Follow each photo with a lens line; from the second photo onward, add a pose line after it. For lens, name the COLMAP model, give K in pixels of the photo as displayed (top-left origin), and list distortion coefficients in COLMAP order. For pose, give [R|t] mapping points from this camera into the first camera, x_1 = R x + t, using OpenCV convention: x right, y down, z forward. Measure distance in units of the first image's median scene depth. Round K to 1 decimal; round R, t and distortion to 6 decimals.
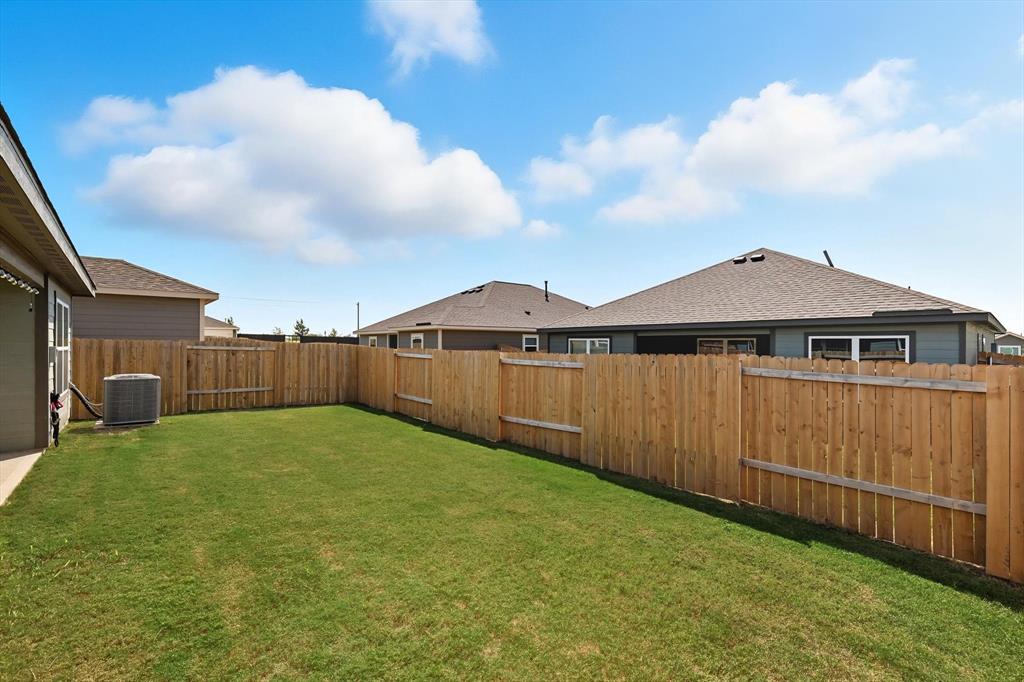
lens RADIAL K [[453.1, 0, 514.6], [0, 453.1, 342.1], [0, 0, 1]] dist [0.002707, 0.000181]
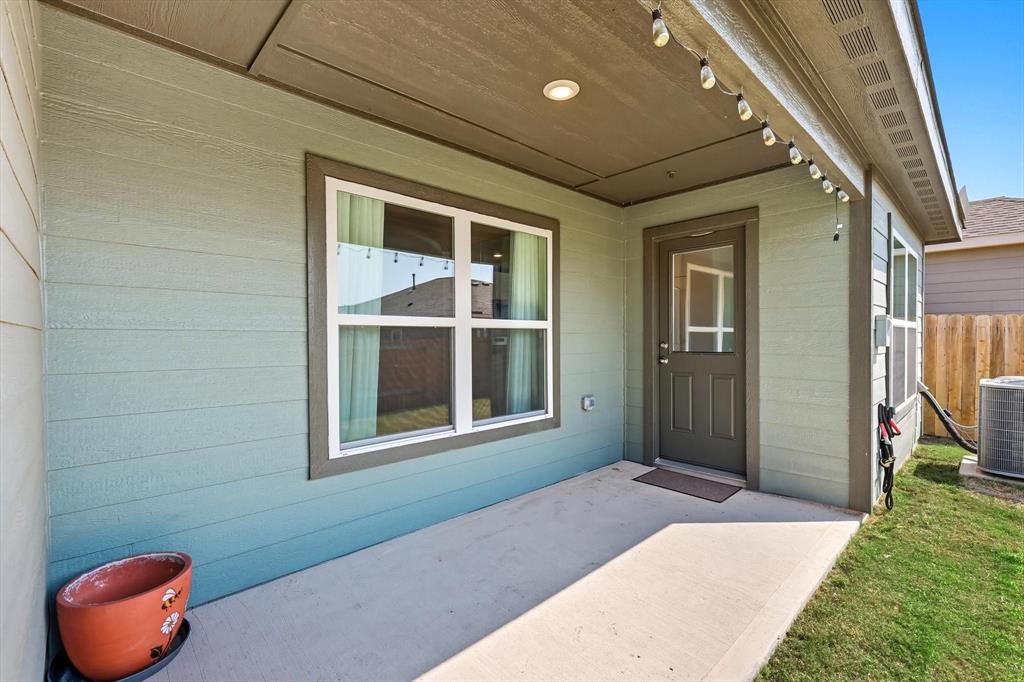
lens RADIAL K [[453.1, 0, 514.6], [0, 453.1, 342.1], [0, 0, 1]] dist [0.002707, 0.000181]
pose [[0.055627, 0.010899, -0.998392, -0.466770], [0.006402, 0.999916, 0.011272, 0.028192], [0.998431, -0.007019, 0.055553, 0.493369]]
